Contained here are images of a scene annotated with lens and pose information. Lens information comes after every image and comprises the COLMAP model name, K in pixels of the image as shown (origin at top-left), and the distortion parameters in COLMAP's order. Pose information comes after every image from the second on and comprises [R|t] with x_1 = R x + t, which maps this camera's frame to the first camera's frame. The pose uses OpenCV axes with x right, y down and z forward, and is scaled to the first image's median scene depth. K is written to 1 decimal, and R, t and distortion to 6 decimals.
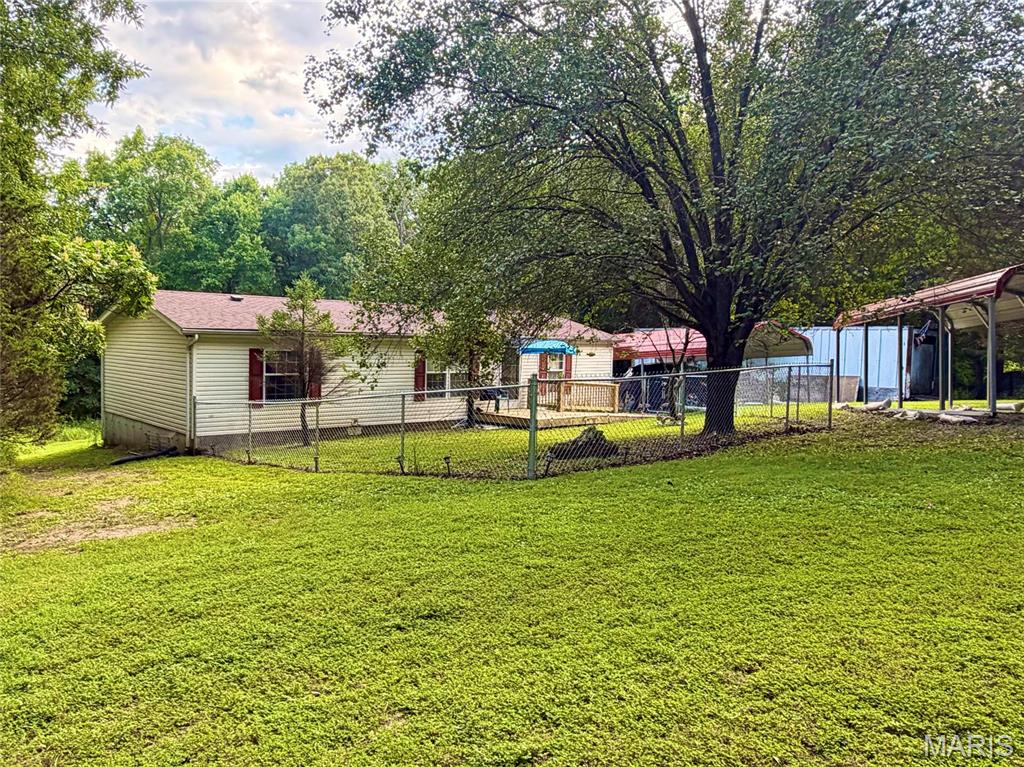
lens RADIAL K [[763.4, 0, 513.2], [0, 763.4, 380.3], [0, 0, 1]] dist [-0.004396, -0.002829]
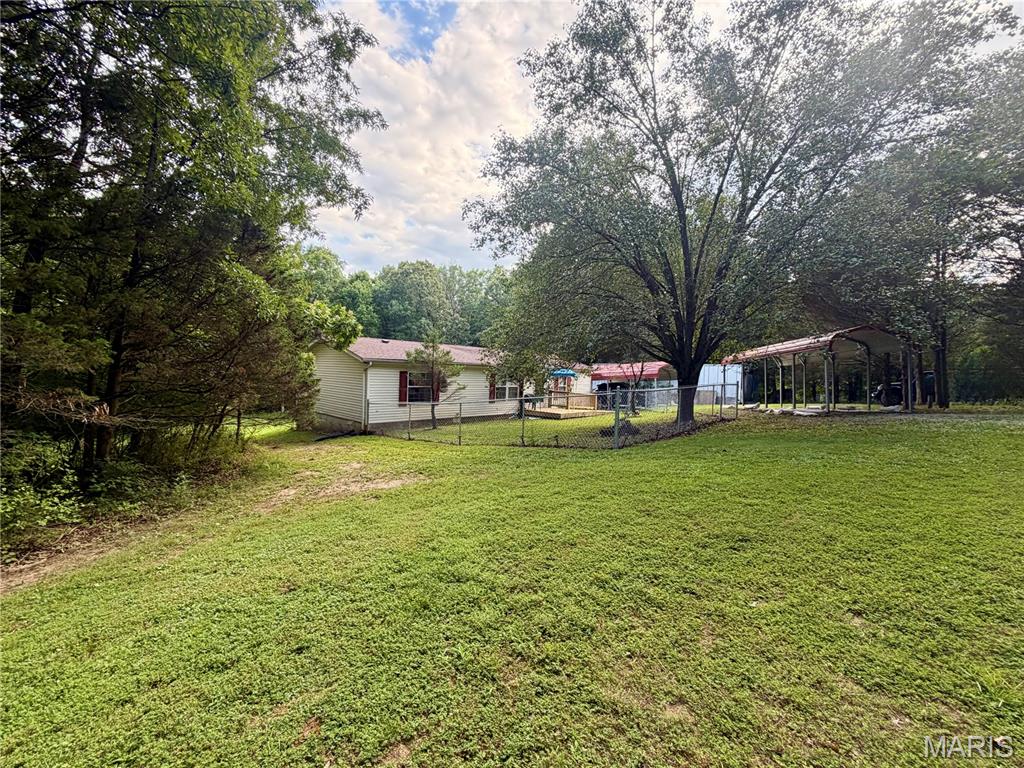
lens RADIAL K [[418.7, 0, 511.9], [0, 418.7, 380.7], [0, 0, 1]] dist [0.000265, 0.000007]
pose [[0.993250, 0.011113, 0.115461, -0.201540], [-0.007830, 0.999553, -0.028851, 0.004249], [-0.115730, 0.027752, 0.992893, 0.055474]]
